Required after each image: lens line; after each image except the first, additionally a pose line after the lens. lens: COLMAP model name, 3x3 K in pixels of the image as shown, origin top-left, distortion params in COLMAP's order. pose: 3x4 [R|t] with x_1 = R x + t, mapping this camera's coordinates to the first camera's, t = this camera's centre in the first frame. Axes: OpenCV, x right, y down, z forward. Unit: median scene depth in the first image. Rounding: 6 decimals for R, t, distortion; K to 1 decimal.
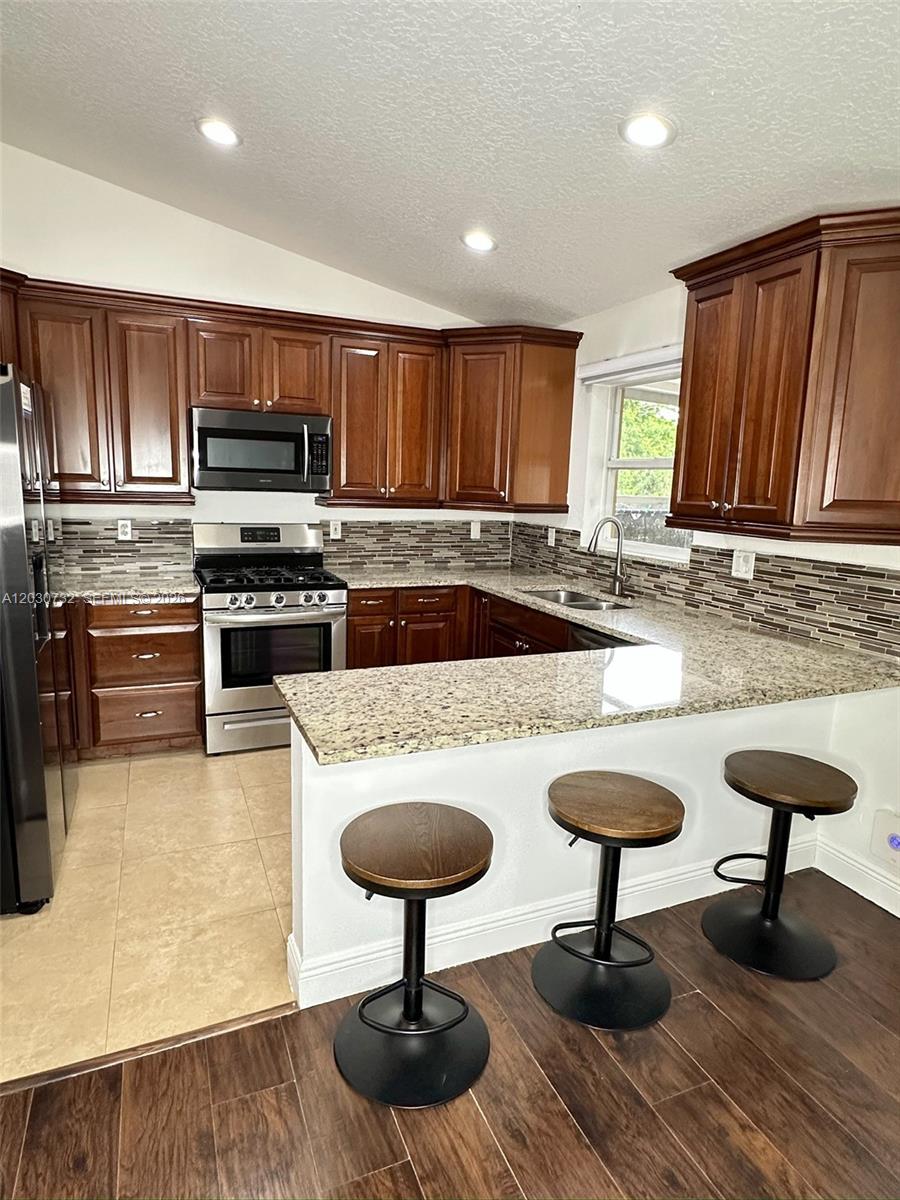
lens RADIAL K [[687.1, 0, 450.8], [0, 687.1, 594.2], [0, 0, 1]] dist [-0.003129, -0.000570]
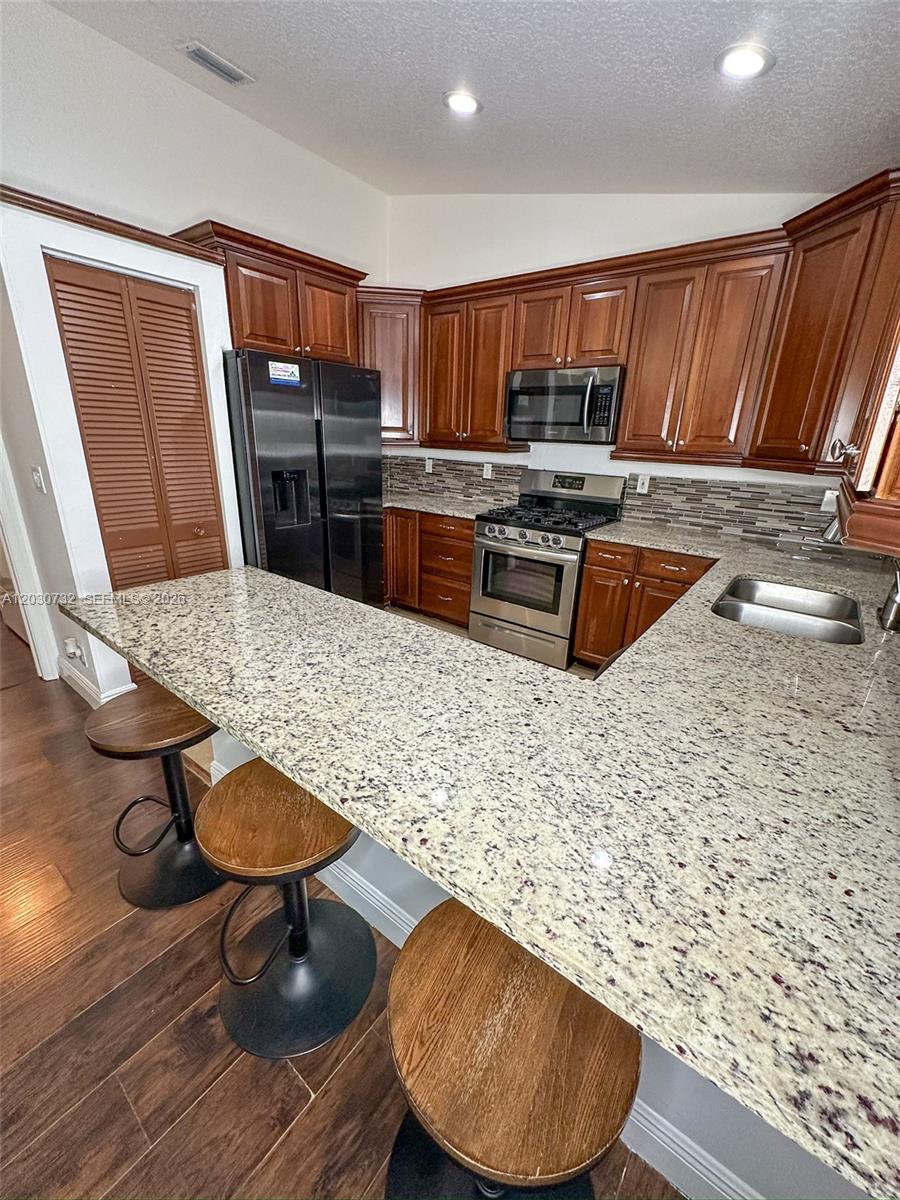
lens RADIAL K [[478.8, 0, 450.0], [0, 478.8, 600.0], [0, 0, 1]] dist [-0.001751, 0.000202]
pose [[0.486854, 0.272571, -0.829866, 0.384977], [-0.160510, 0.961804, 0.221741, -0.045705], [0.858609, 0.025246, 0.512009, 0.451384]]
